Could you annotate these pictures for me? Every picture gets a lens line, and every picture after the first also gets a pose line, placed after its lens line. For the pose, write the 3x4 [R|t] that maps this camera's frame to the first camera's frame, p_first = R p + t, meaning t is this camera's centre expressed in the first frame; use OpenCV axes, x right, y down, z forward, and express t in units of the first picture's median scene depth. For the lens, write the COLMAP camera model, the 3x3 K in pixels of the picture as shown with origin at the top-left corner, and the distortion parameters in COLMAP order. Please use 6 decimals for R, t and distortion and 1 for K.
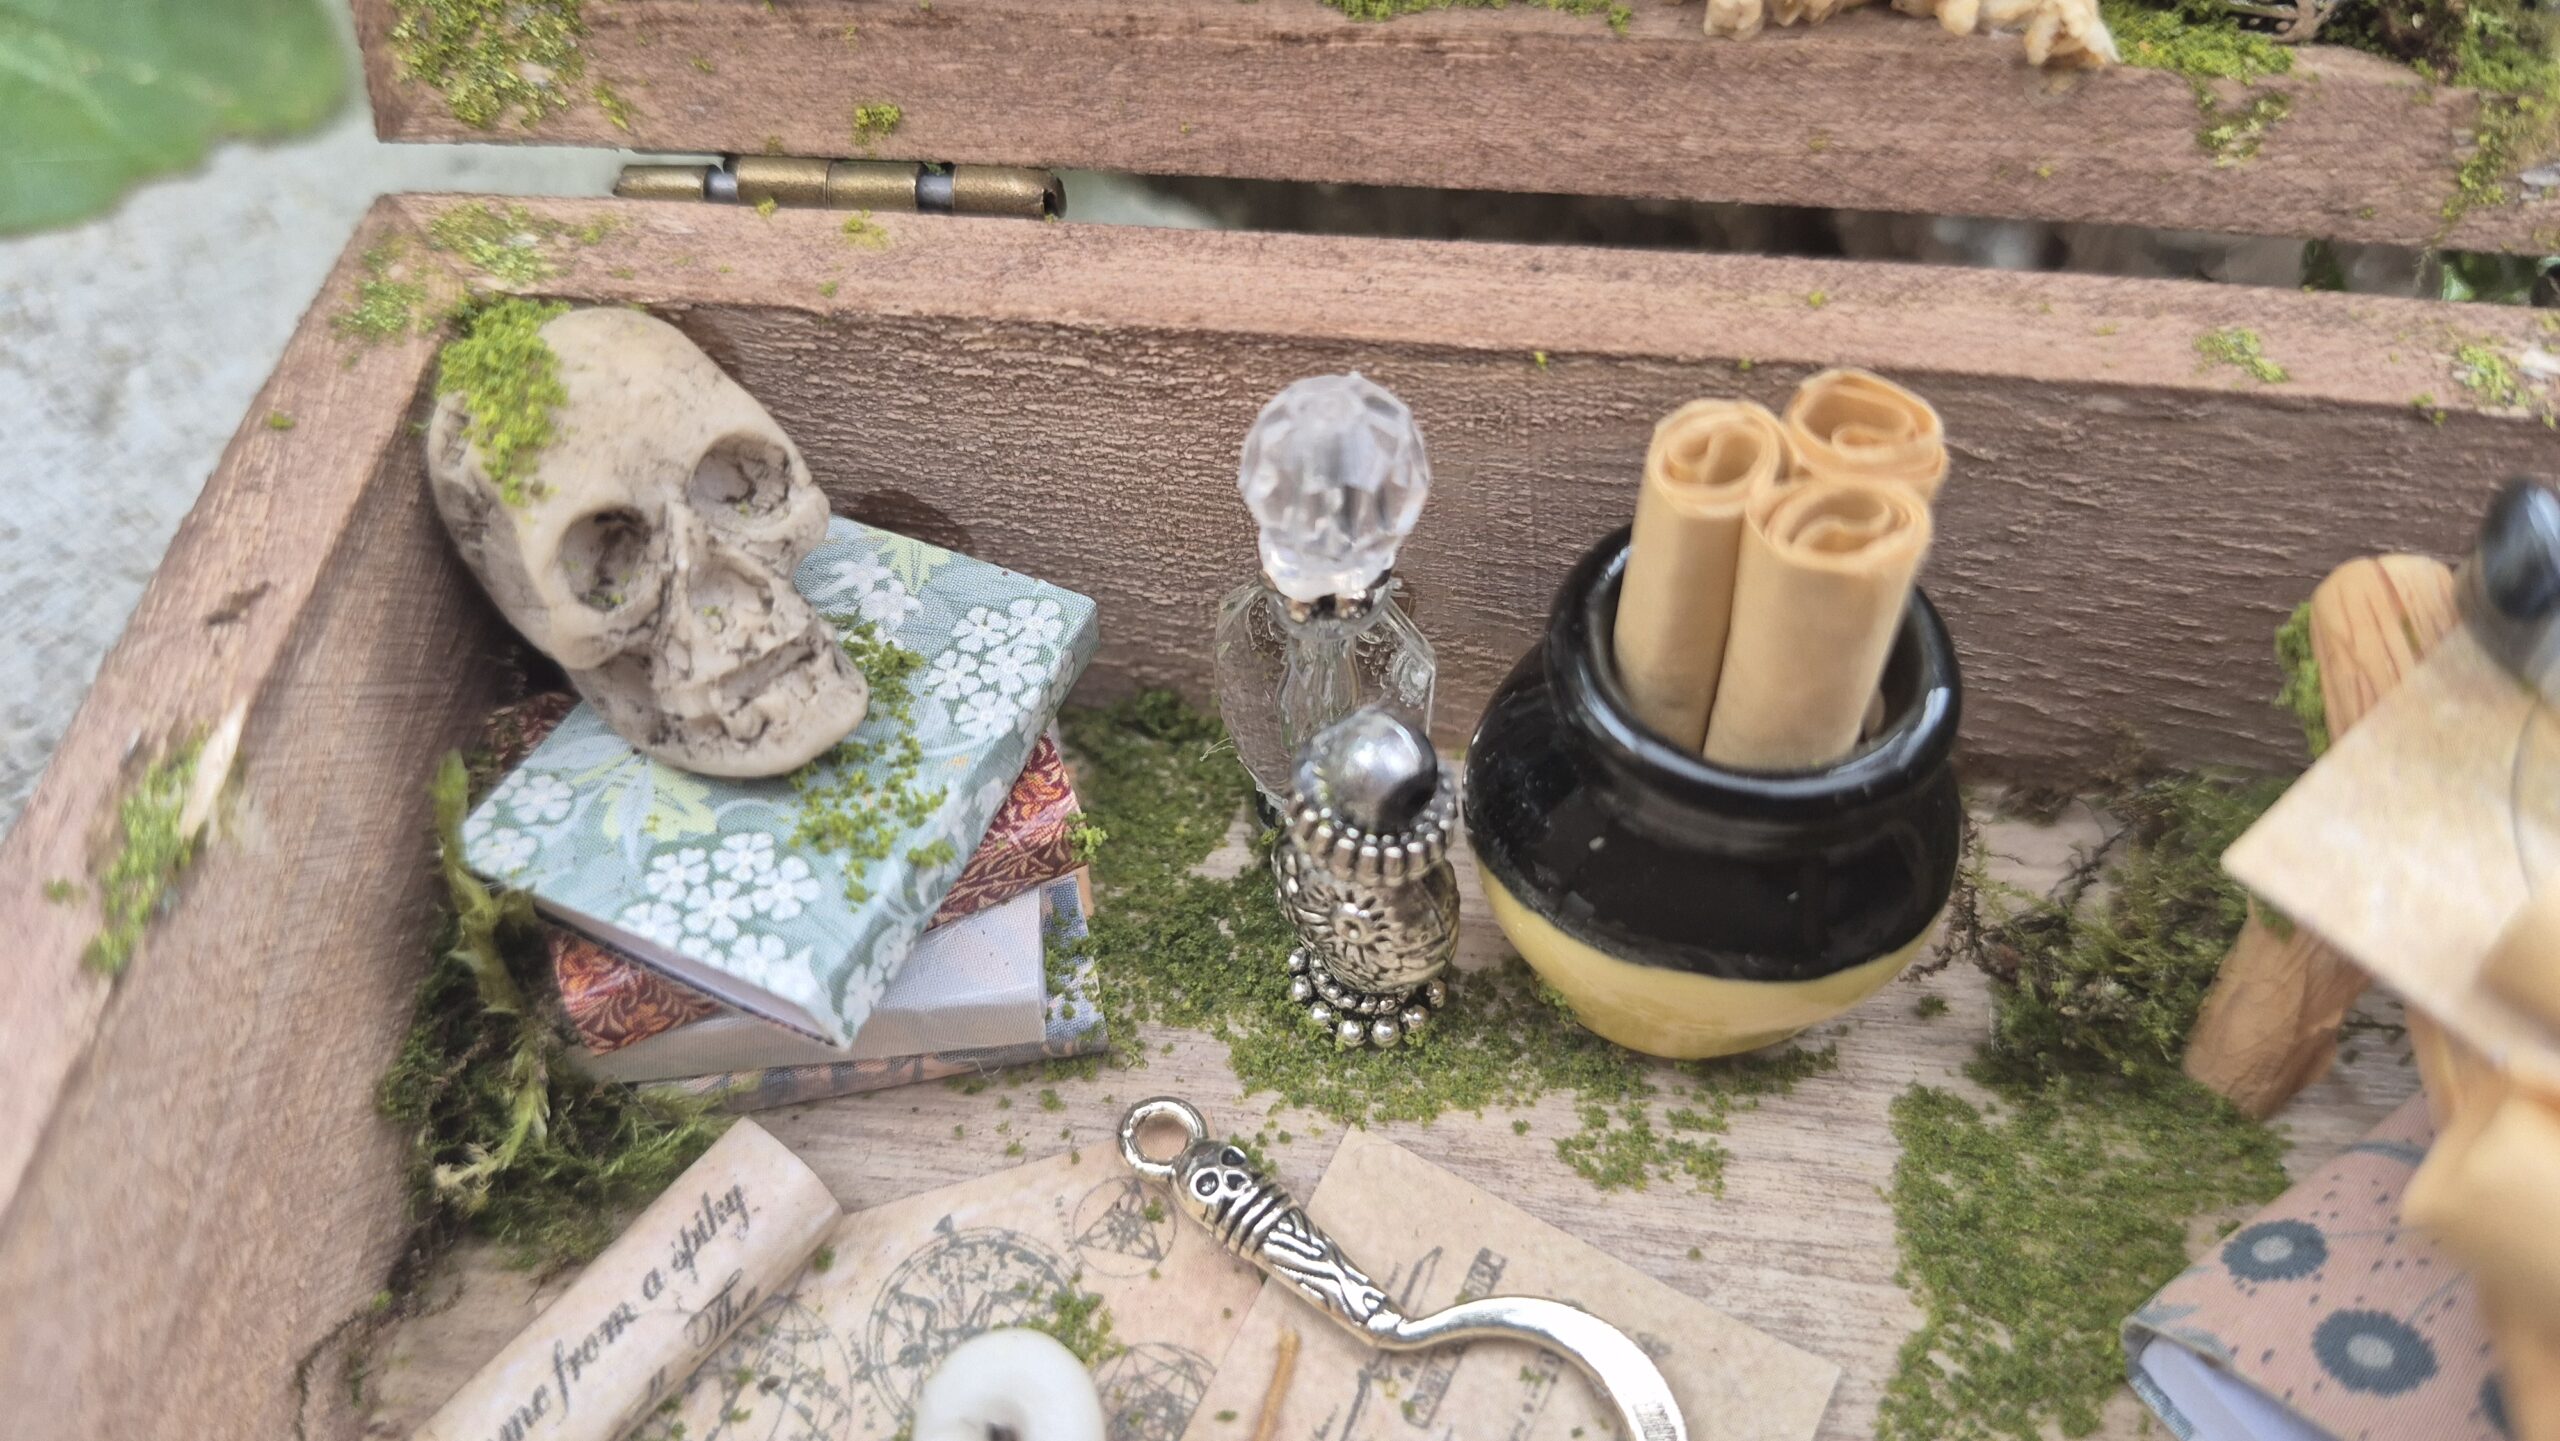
lens RADIAL K [[1978.2, 0, 1269.1], [0, 1978.2, 725.2], [0, 0, 1]] dist [0.061193, -0.256615]
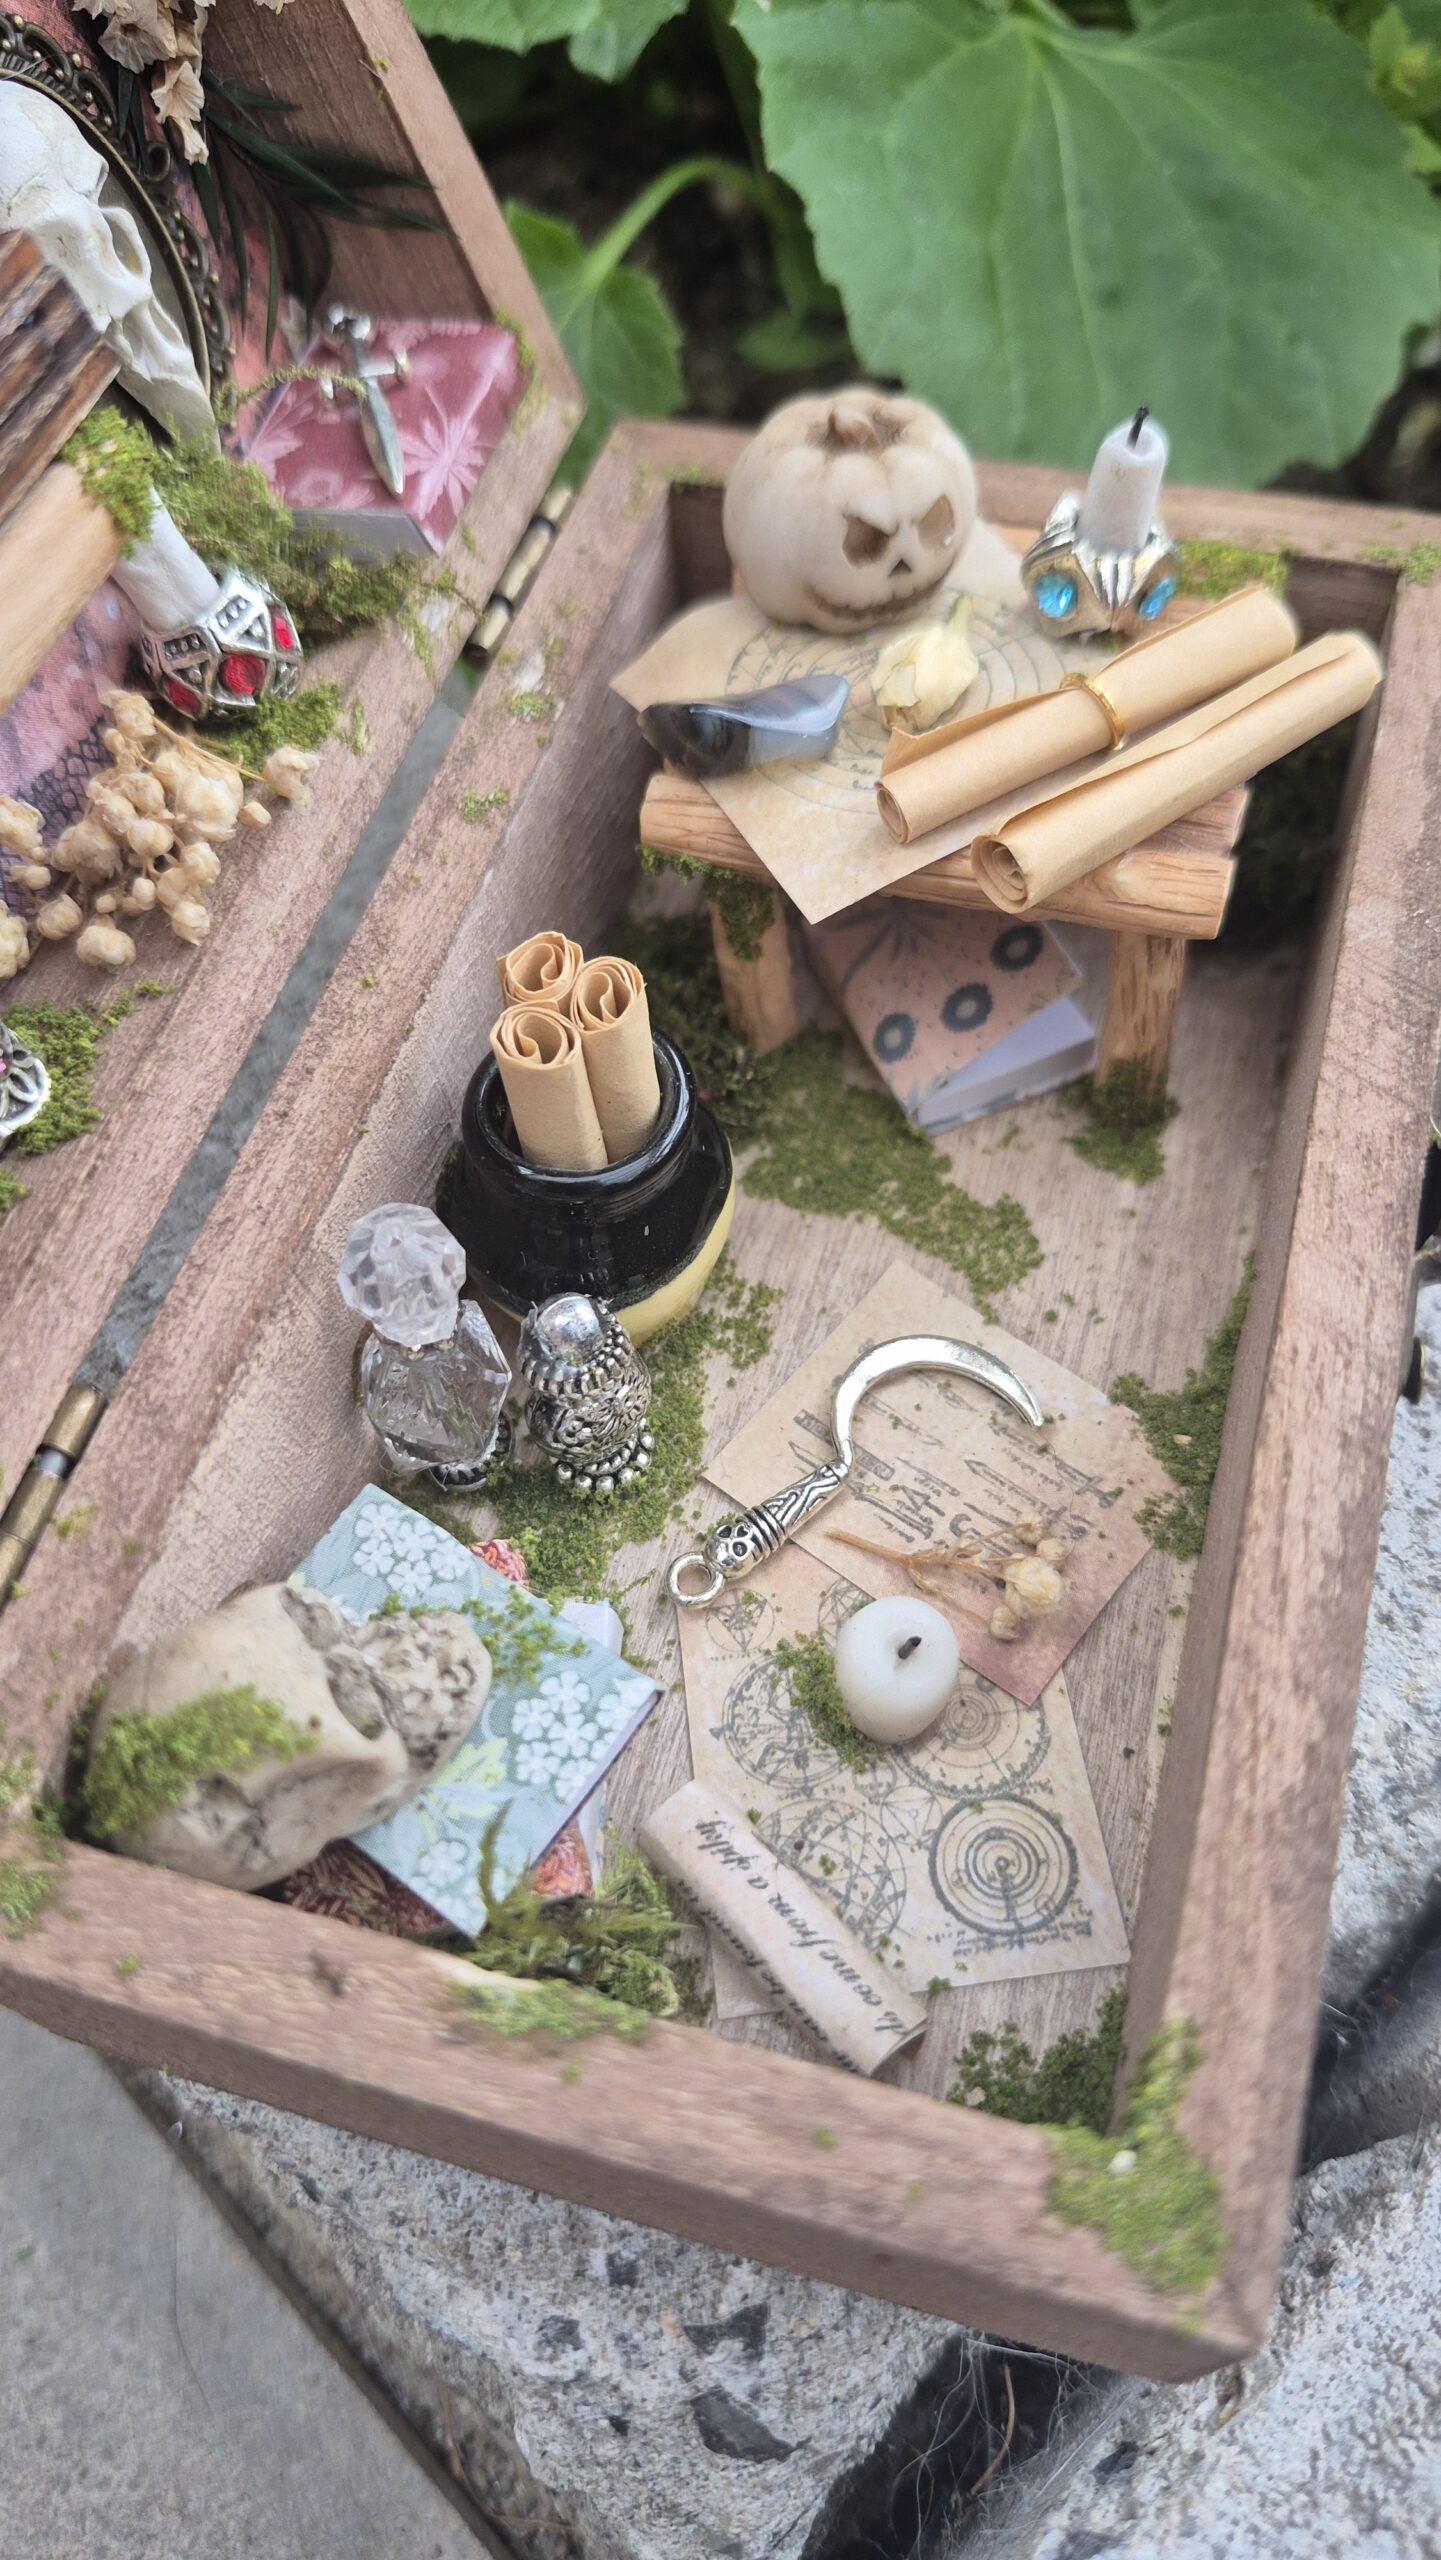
lens RADIAL K [[1887.8, 0, 699.3], [0, 1887.8, 1281.8], [0, 0, 1]] dist [0.100465, -0.259727]
pose [[0.194390, -0.829997, 0.522798, -0.656431], [0.821325, 0.429117, 0.375877, -0.458102], [-0.536318, 0.356321, 0.765114, -0.214638]]
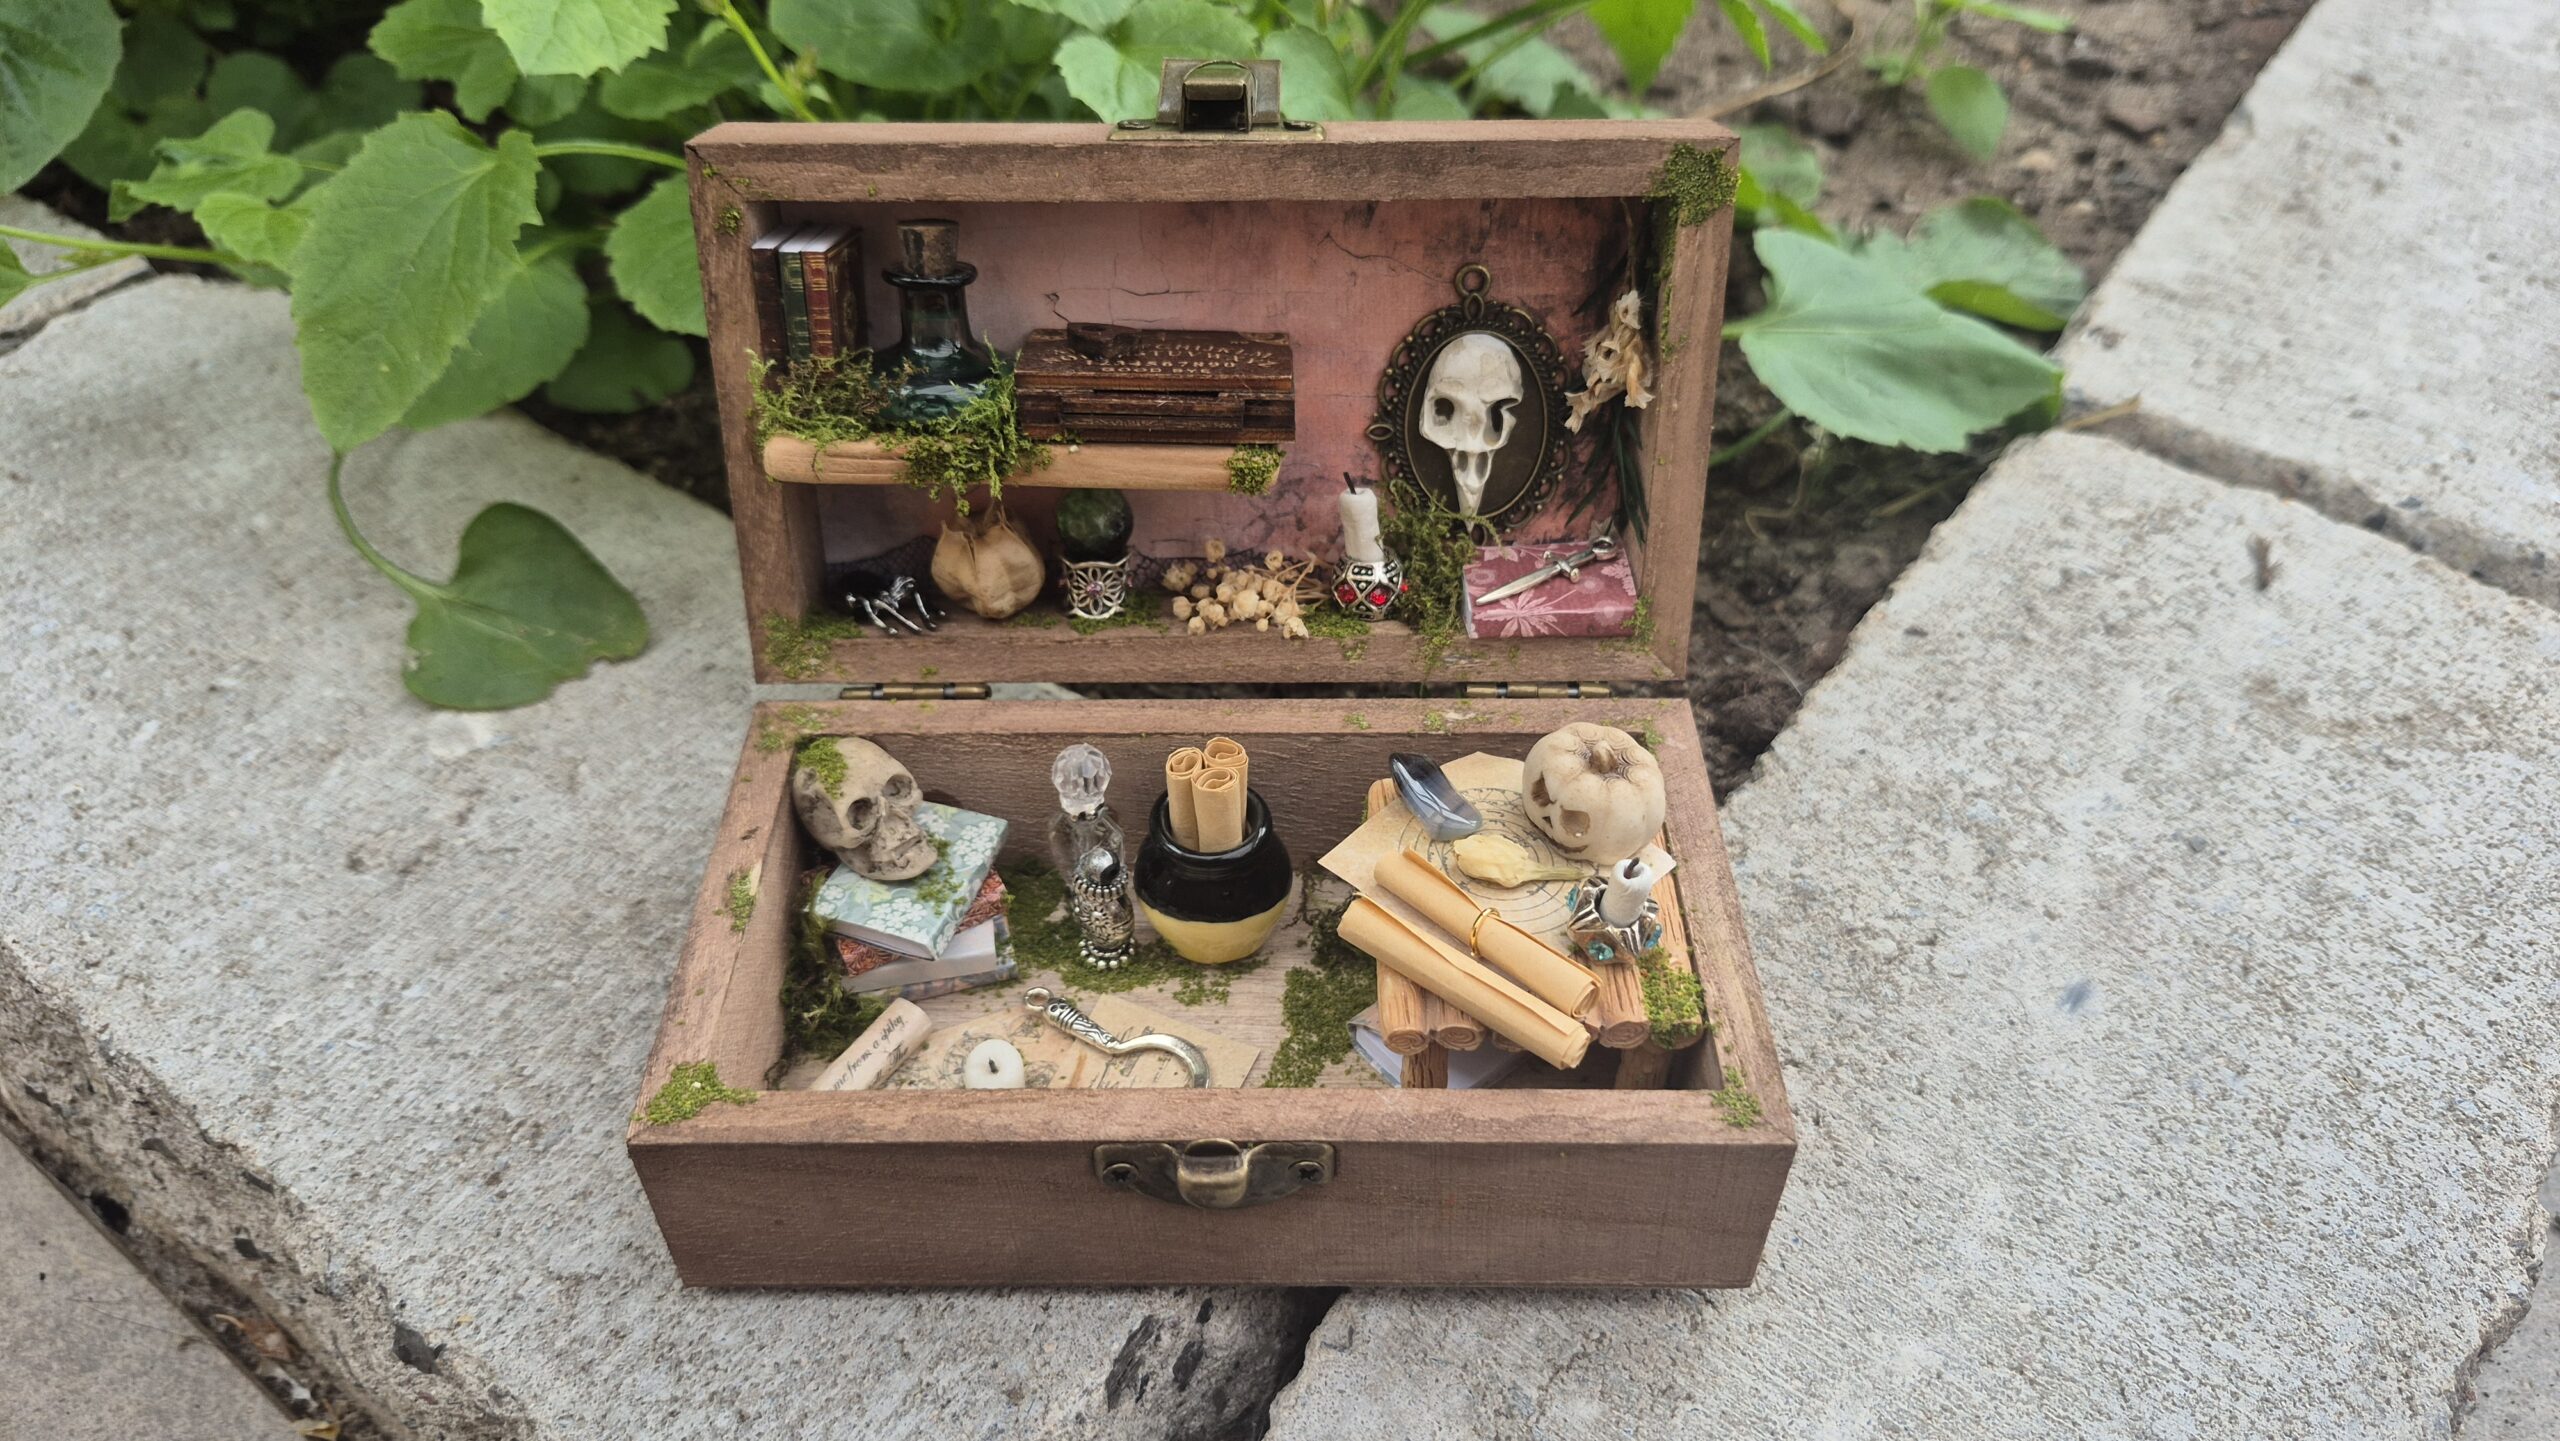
lens RADIAL K [[1800.8, 0, 1264.5], [0, 1800.8, 718.8], [0, 0, 1]] dist [0.094355, -0.001555]
pose [[0.995154, -0.059060, 0.078613, 0.100210], [0.071346, 0.983879, -0.163988, 0.275370], [-0.067661, 0.168802, 0.983325, -1.848522]]
